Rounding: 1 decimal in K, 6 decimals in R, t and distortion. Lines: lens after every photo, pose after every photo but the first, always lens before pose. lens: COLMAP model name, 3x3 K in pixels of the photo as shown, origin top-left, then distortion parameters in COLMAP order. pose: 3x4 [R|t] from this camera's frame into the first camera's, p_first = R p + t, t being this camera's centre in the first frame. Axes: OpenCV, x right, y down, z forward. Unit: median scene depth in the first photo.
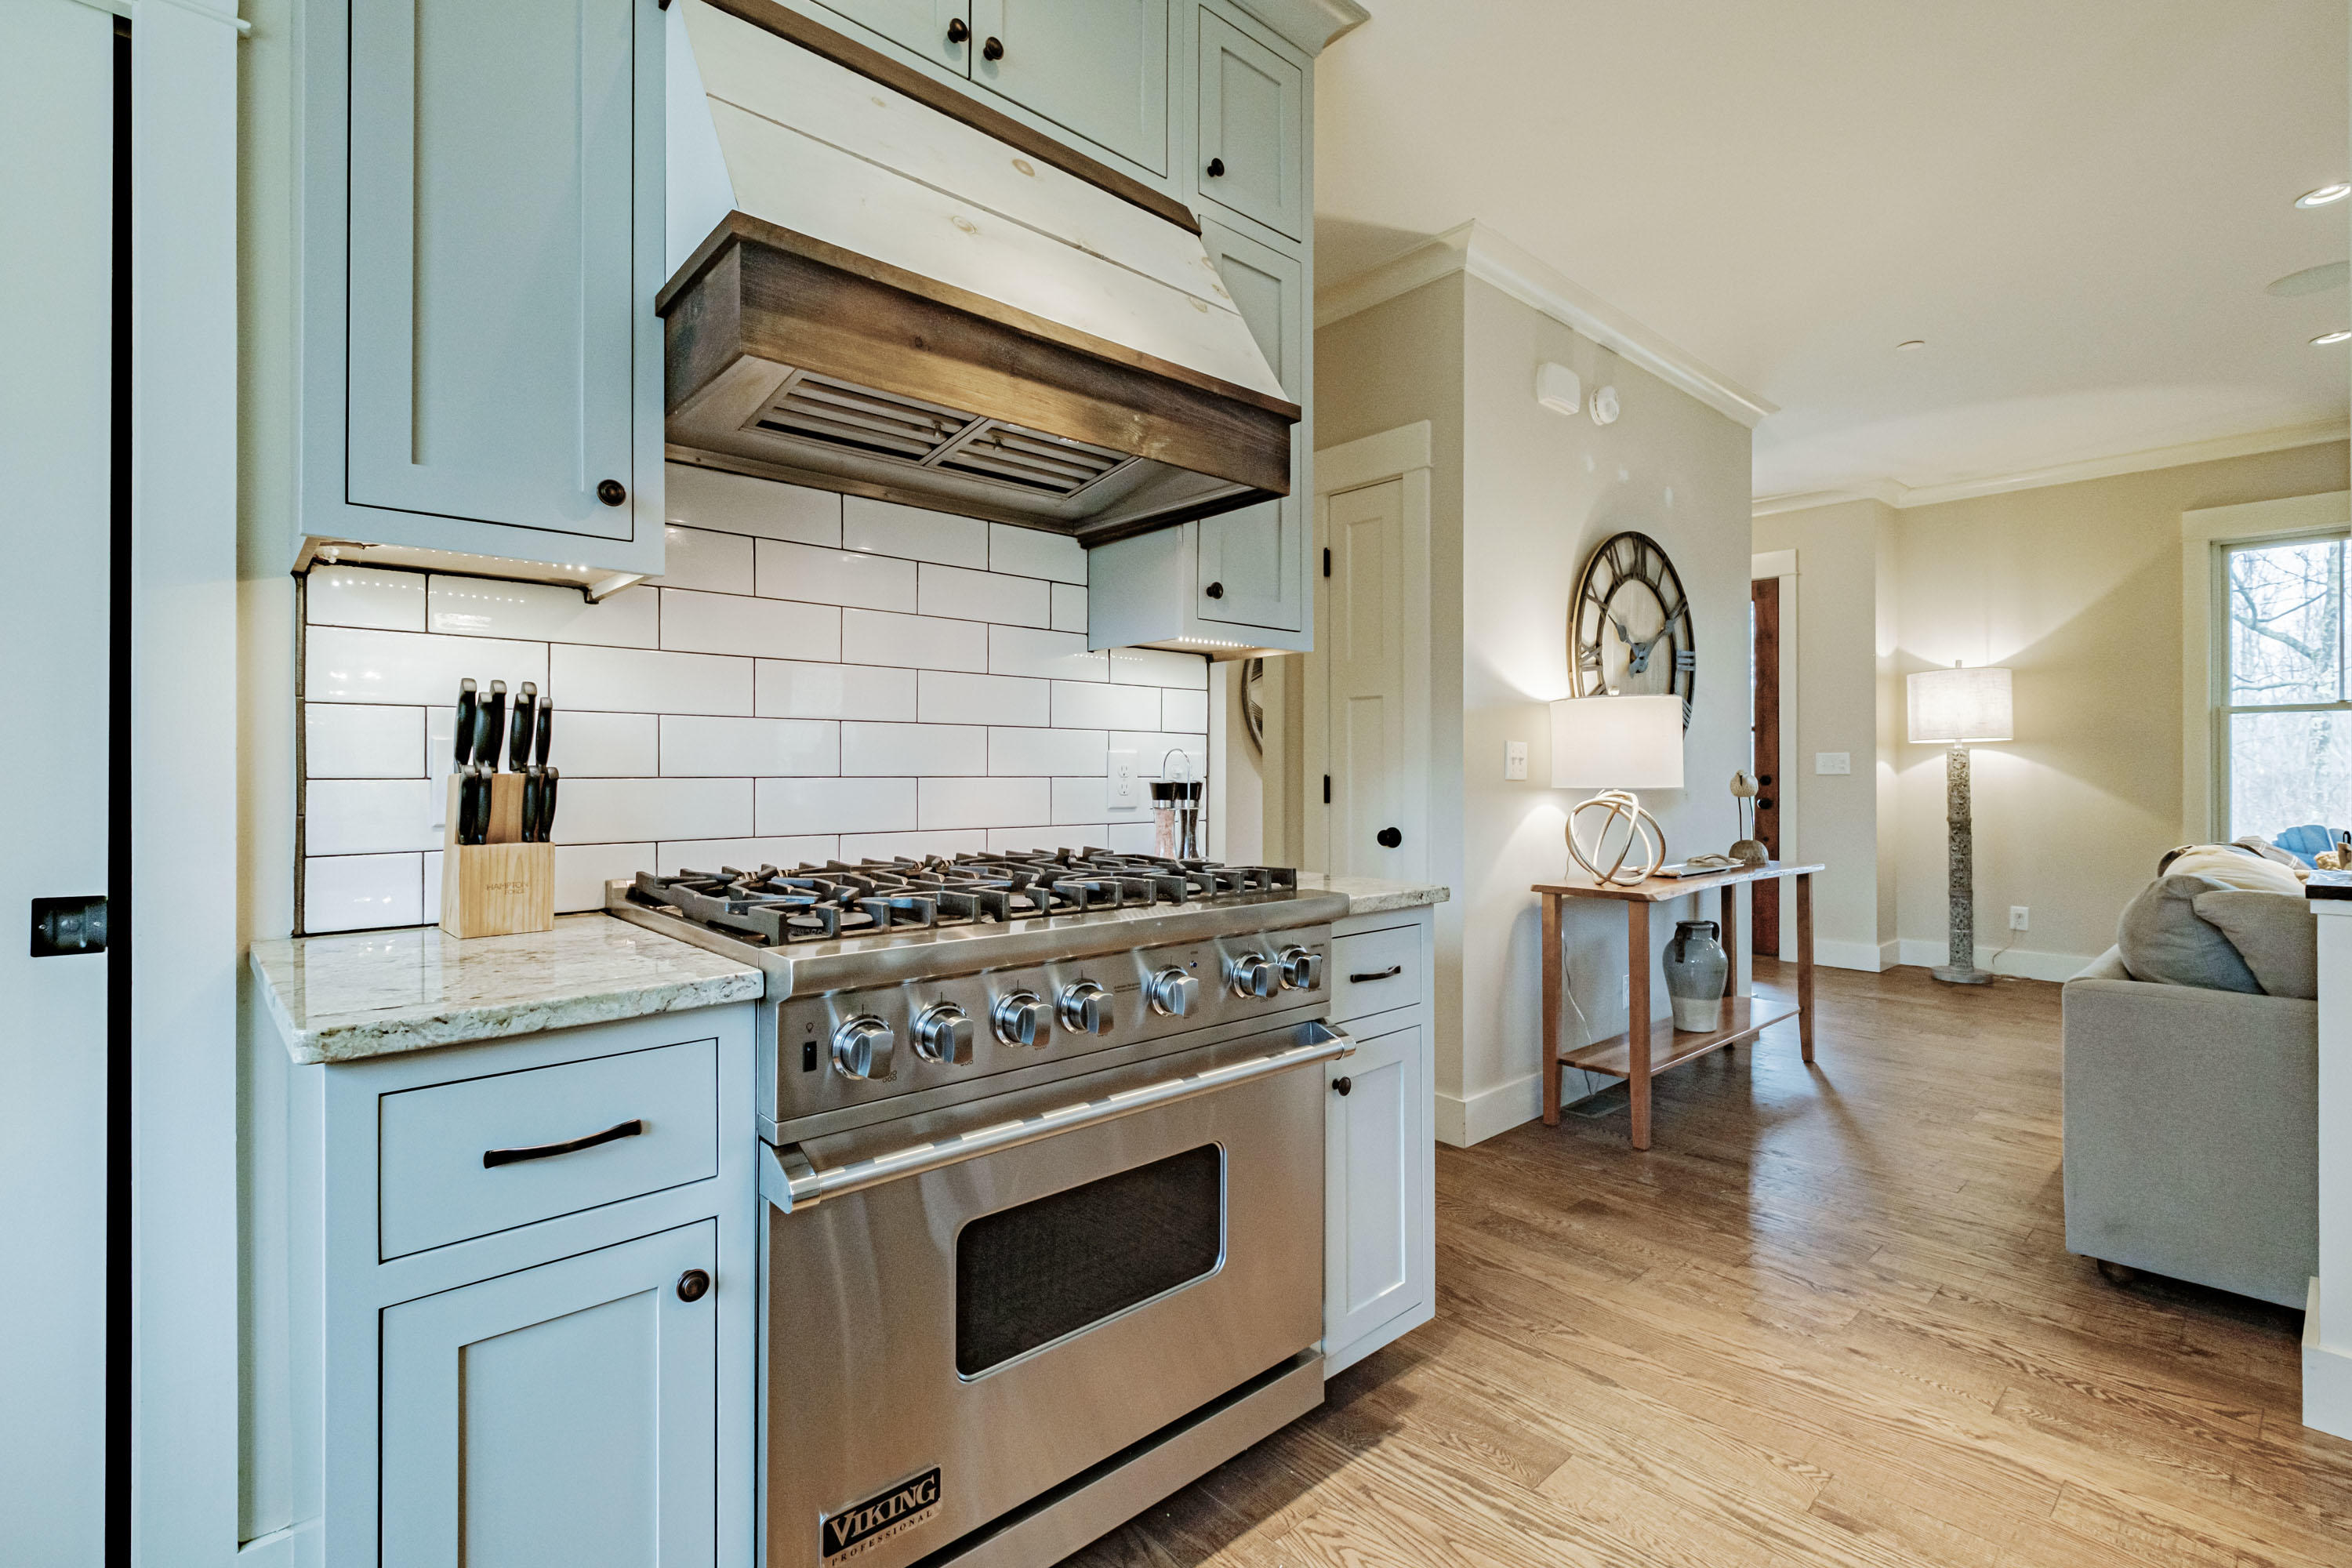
lens RADIAL K [[1040.5, 0, 1175.1], [0, 1040.5, 782.4], [0, 0, 1]] dist [0.007734, -0.000210]
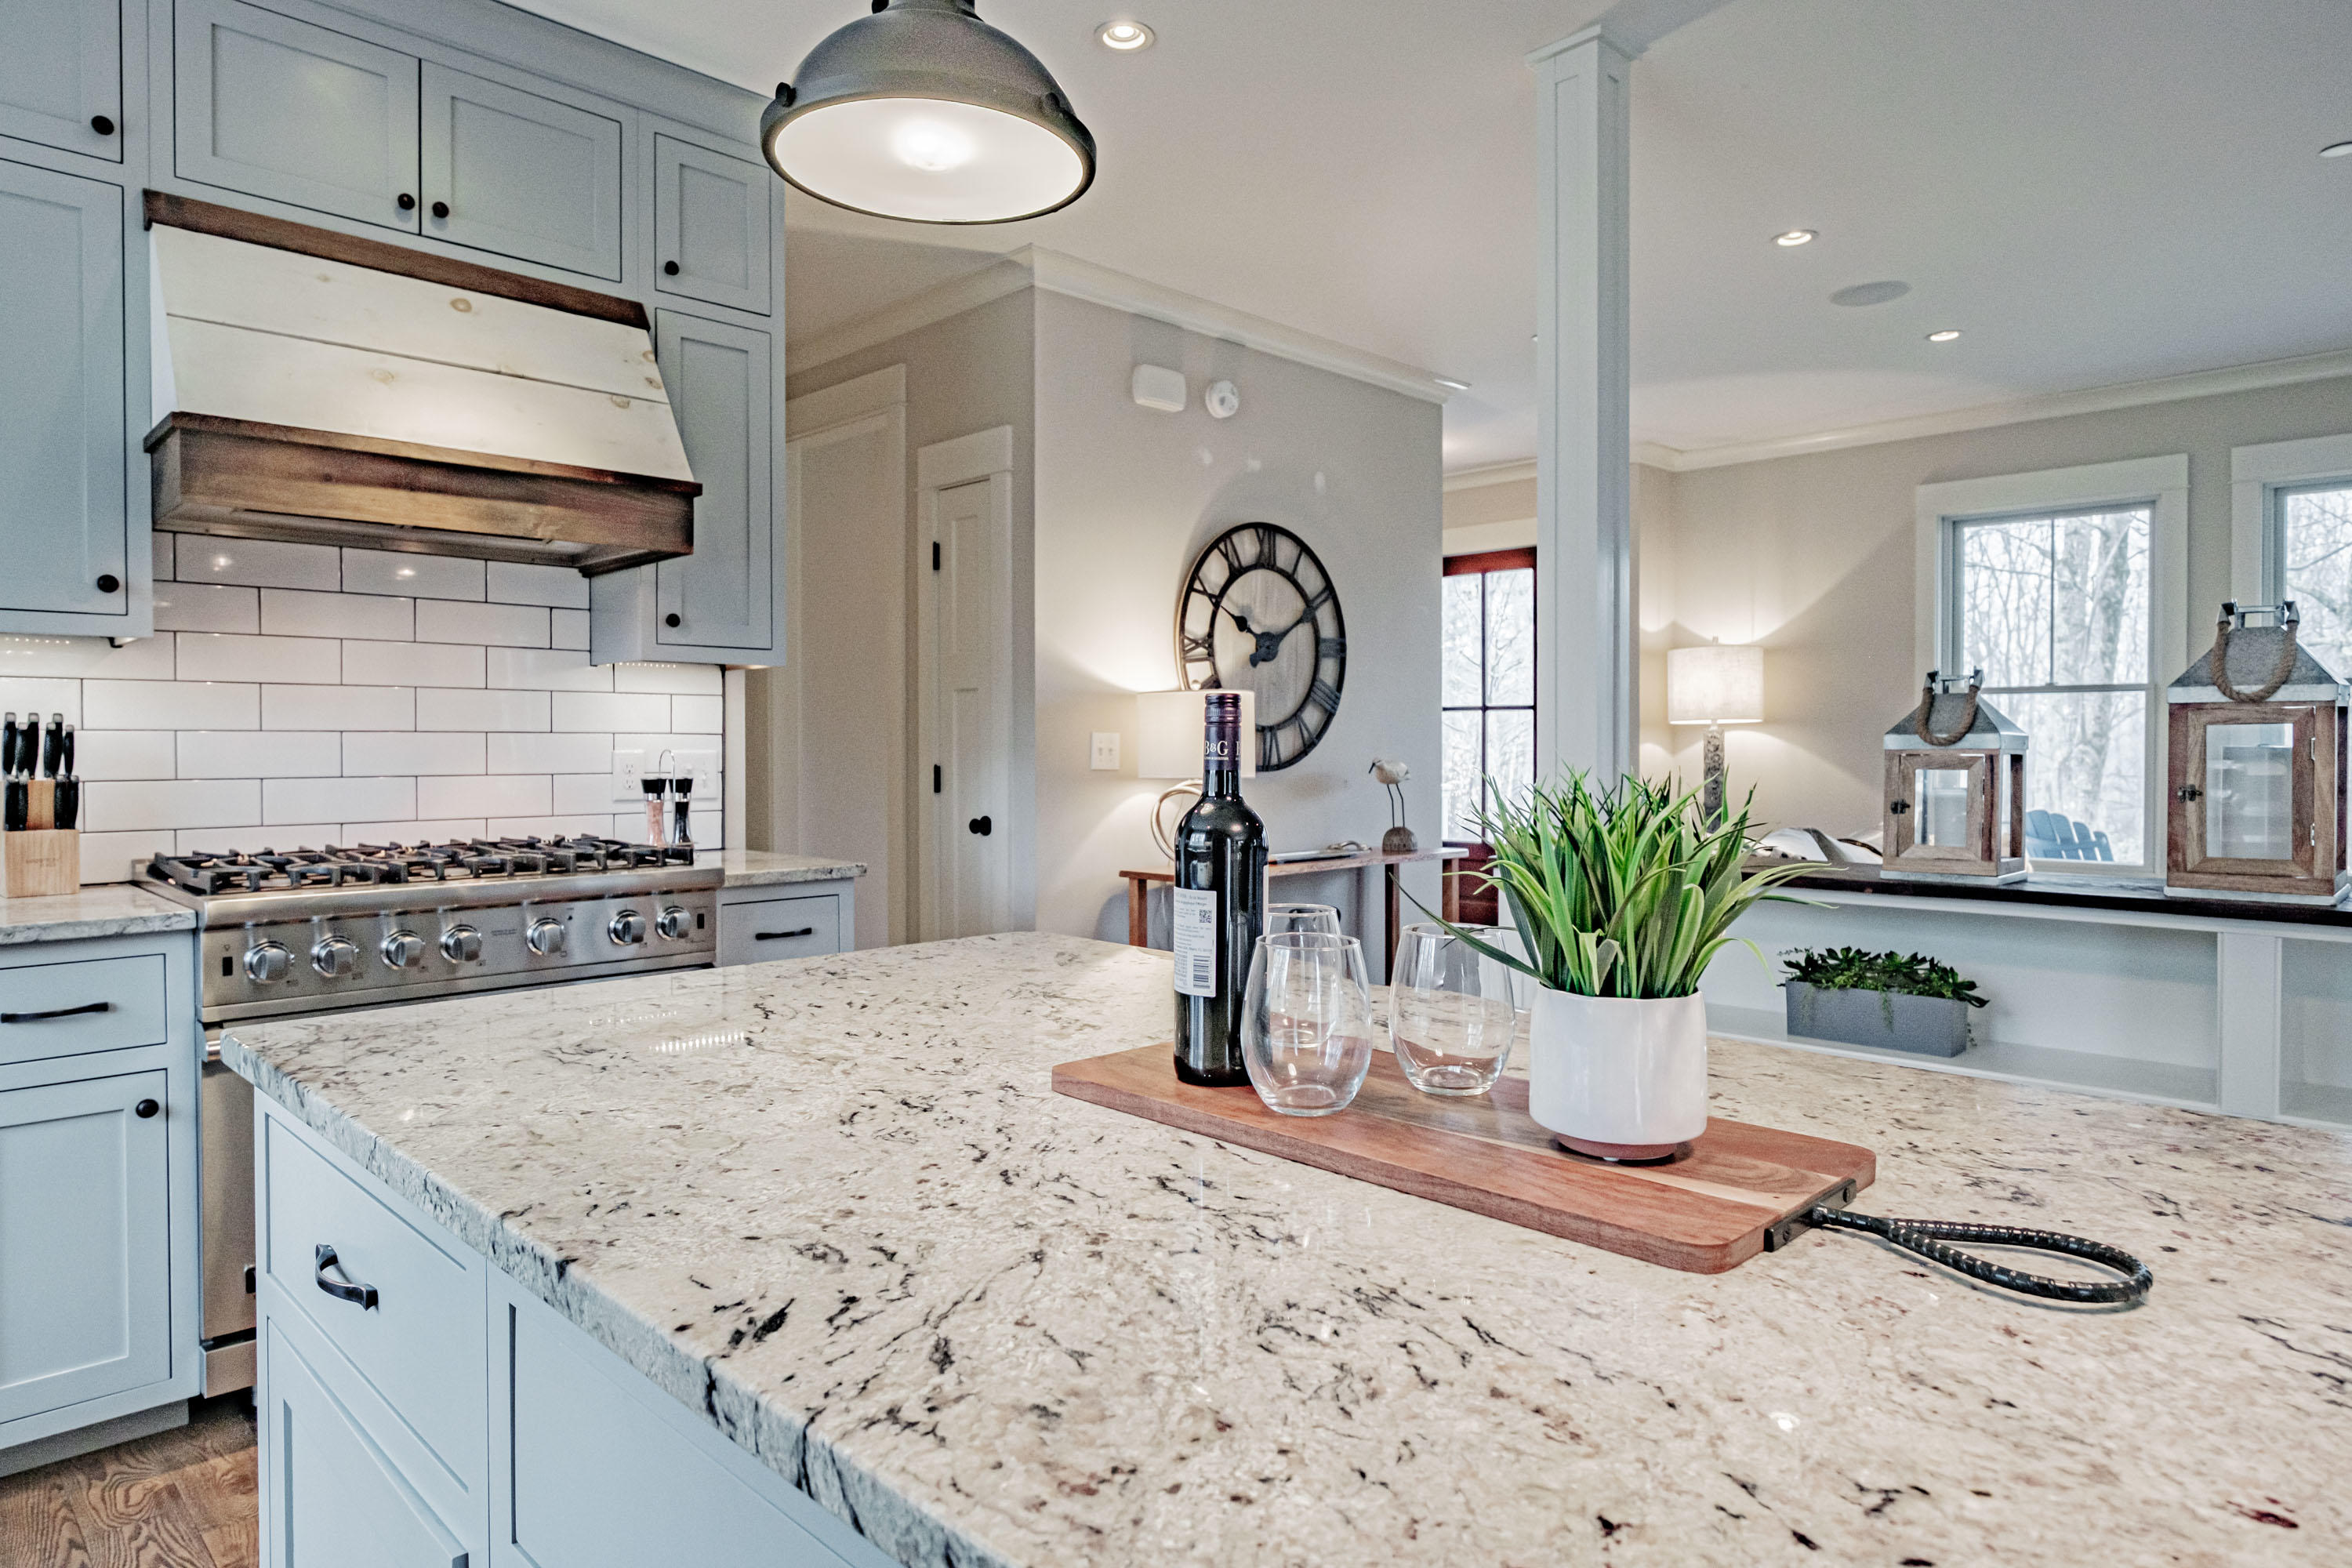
lens RADIAL K [[1392.7, 0, 1178.8], [0, 1392.7, 783.0], [0, 0, 1]] dist [-0.007482, 0.006017]
pose [[0.999330, -0.003764, 0.036409, 0.574701], [0.003087, 0.999822, 0.018623, -0.024746], [-0.036472, -0.018498, 0.999163, -0.644455]]
